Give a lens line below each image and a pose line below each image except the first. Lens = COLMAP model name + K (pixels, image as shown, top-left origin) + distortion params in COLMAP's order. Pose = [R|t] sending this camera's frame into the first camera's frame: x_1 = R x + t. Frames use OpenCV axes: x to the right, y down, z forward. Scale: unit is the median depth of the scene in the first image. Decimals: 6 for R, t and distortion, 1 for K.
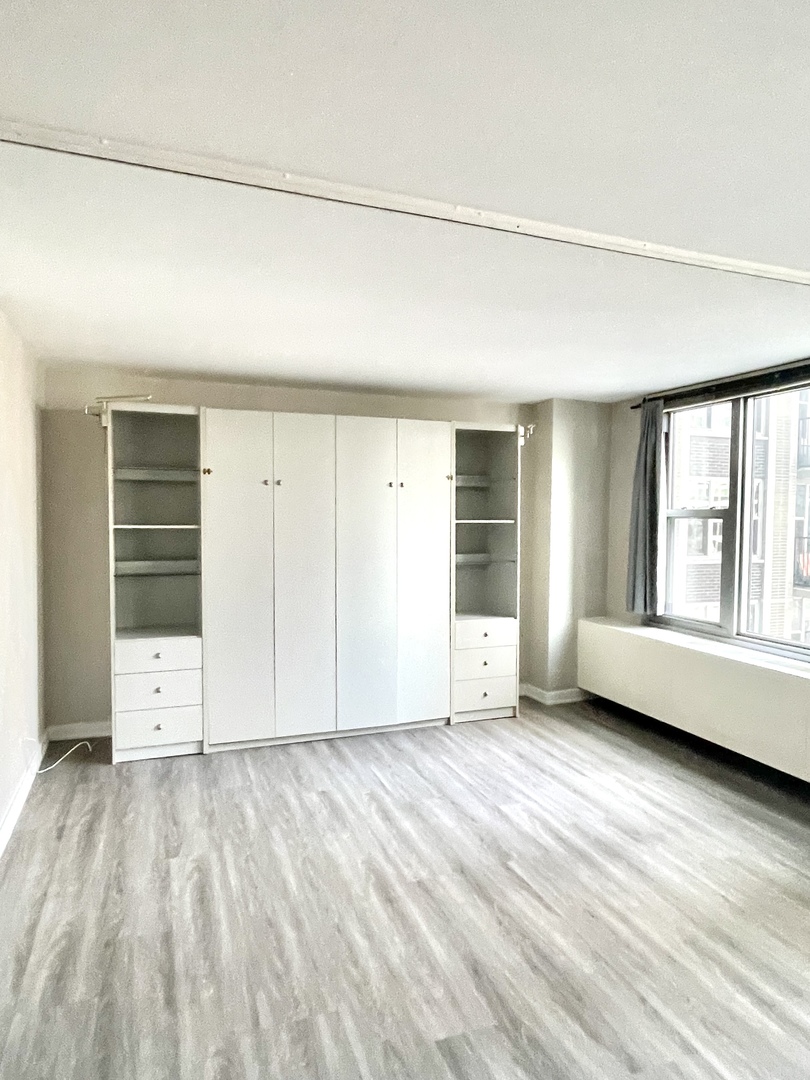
lens RADIAL K [[682.5, 0, 407.3], [0, 682.5, 543.4], [0, 0, 1]] dist [0.000898, 0.000115]
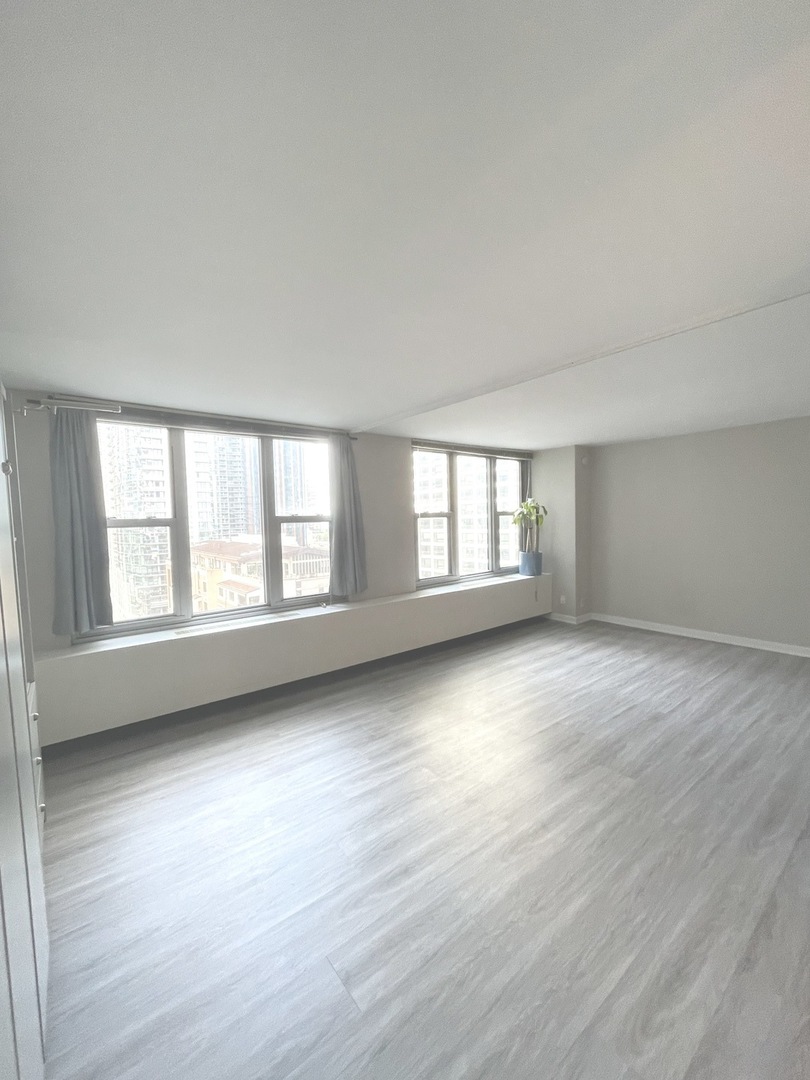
lens RADIAL K [[437.3, 0, 410.7], [0, 437.3, 541.4], [0, 0, 1]] dist [-0.002021, -0.000357]
pose [[-0.311692, -0.051907, 0.948764, -0.383614], [0.061110, 0.995344, 0.074532, -0.039443], [-0.948216, 0.081210, -0.307069, 0.809605]]
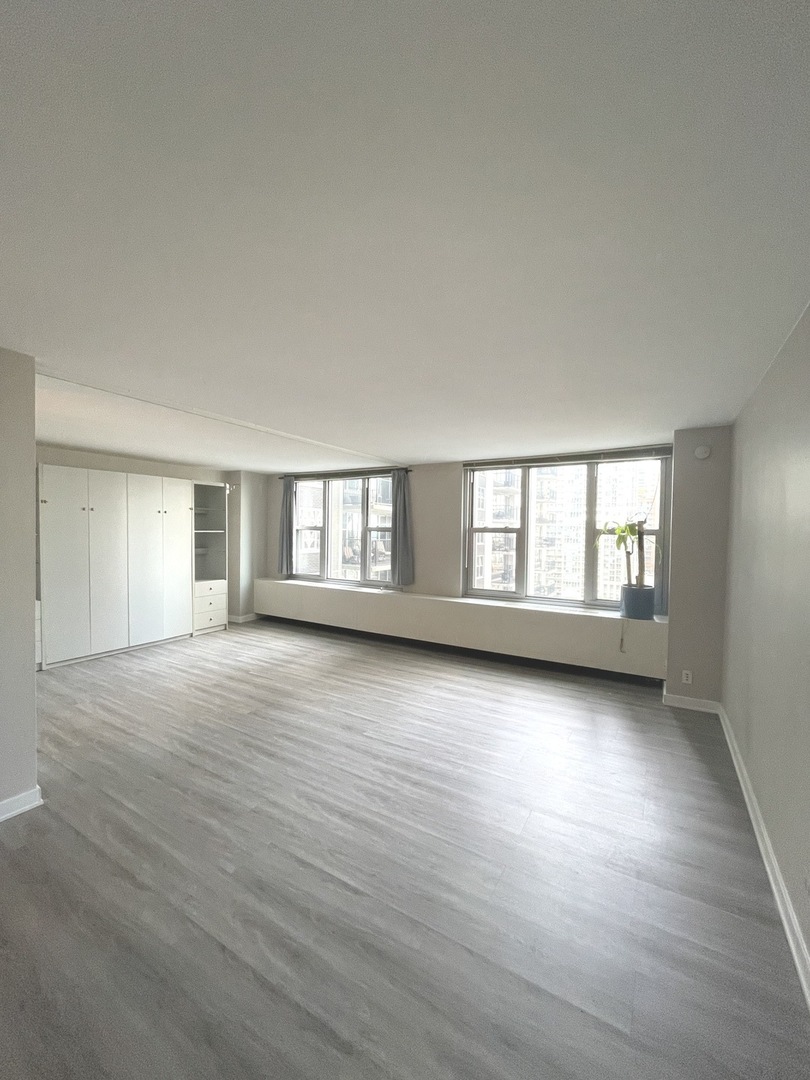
lens RADIAL K [[437.3, 0, 410.7], [0, 437.3, 541.4], [0, 0, 1]] dist [-0.002021, -0.000357]
pose [[0.779426, -0.012757, 0.626365, -0.234020], [0.016809, 0.999859, -0.000553, 0.007605], [-0.626269, 0.010960, 0.779530, -0.362897]]
